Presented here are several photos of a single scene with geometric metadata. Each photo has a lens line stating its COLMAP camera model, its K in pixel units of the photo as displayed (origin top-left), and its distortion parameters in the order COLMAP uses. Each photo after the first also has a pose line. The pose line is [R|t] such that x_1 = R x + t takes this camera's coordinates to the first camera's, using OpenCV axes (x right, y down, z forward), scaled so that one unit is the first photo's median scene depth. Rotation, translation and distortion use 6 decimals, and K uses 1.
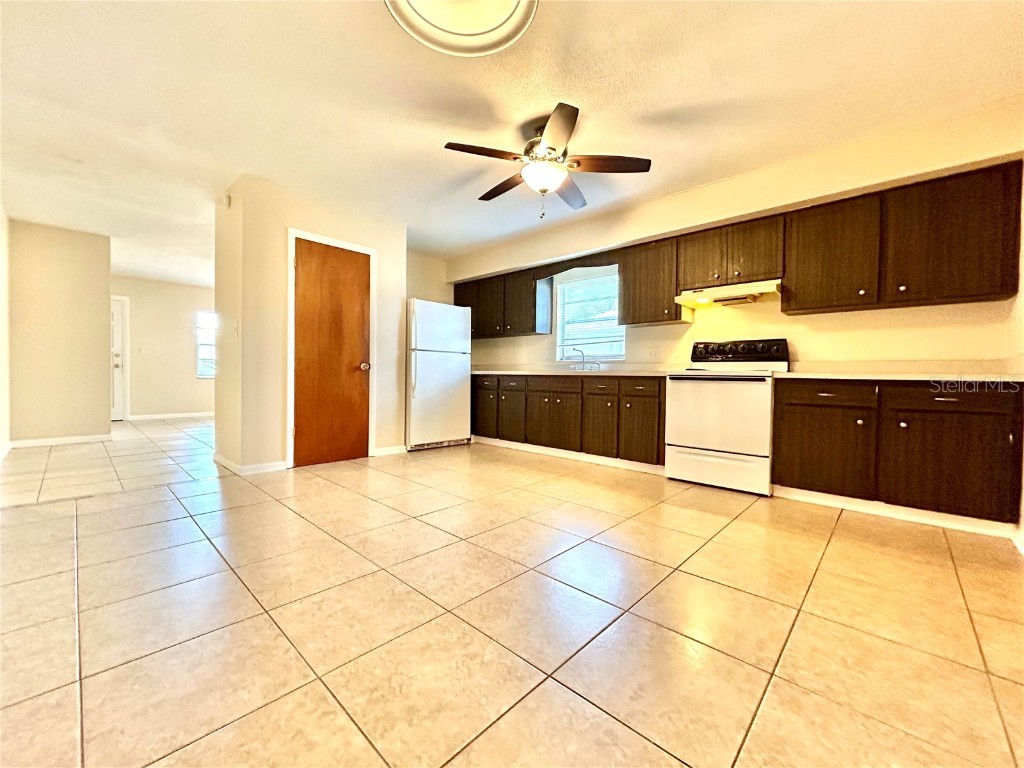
lens RADIAL K [[412.5, 0, 511.8], [0, 412.5, 385.1], [0, 0, 1]] dist [0.004444, -0.000160]
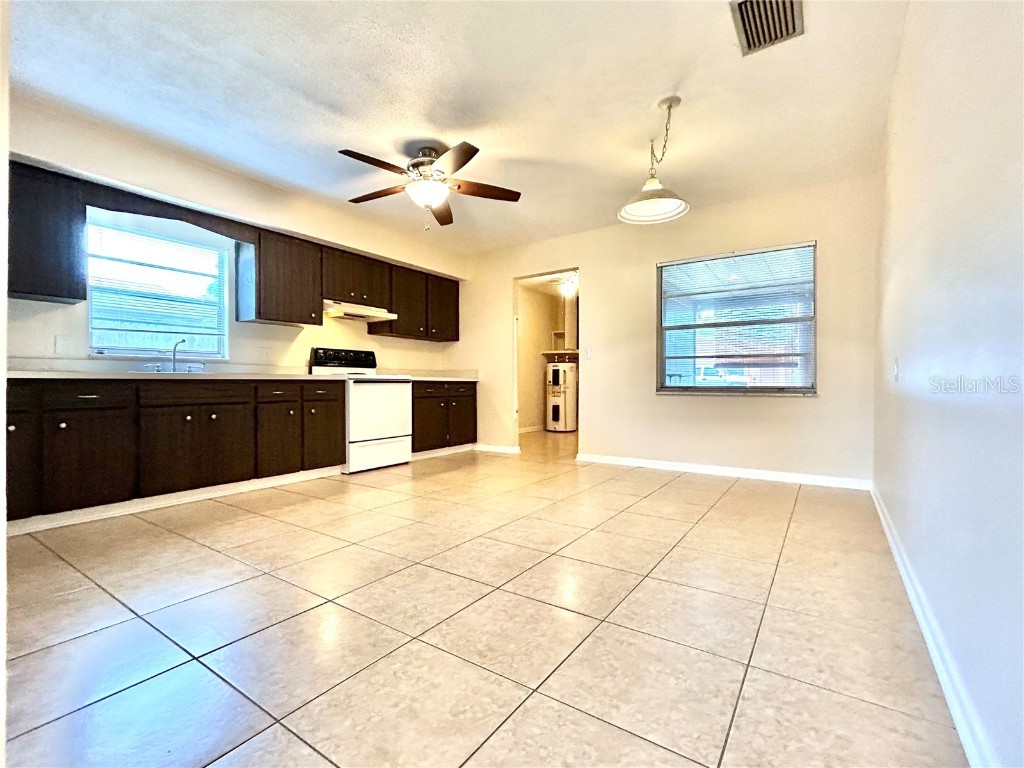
lens RADIAL K [[461.4, 0, 512.7], [0, 461.4, 382.4], [0, 0, 1]] dist [0.002084, 0.000376]
pose [[-0.148211, -0.012574, 0.988876, -0.864894], [0.022150, 0.999626, 0.016031, -0.023778], [-0.988708, 0.024280, -0.147877, 0.738313]]
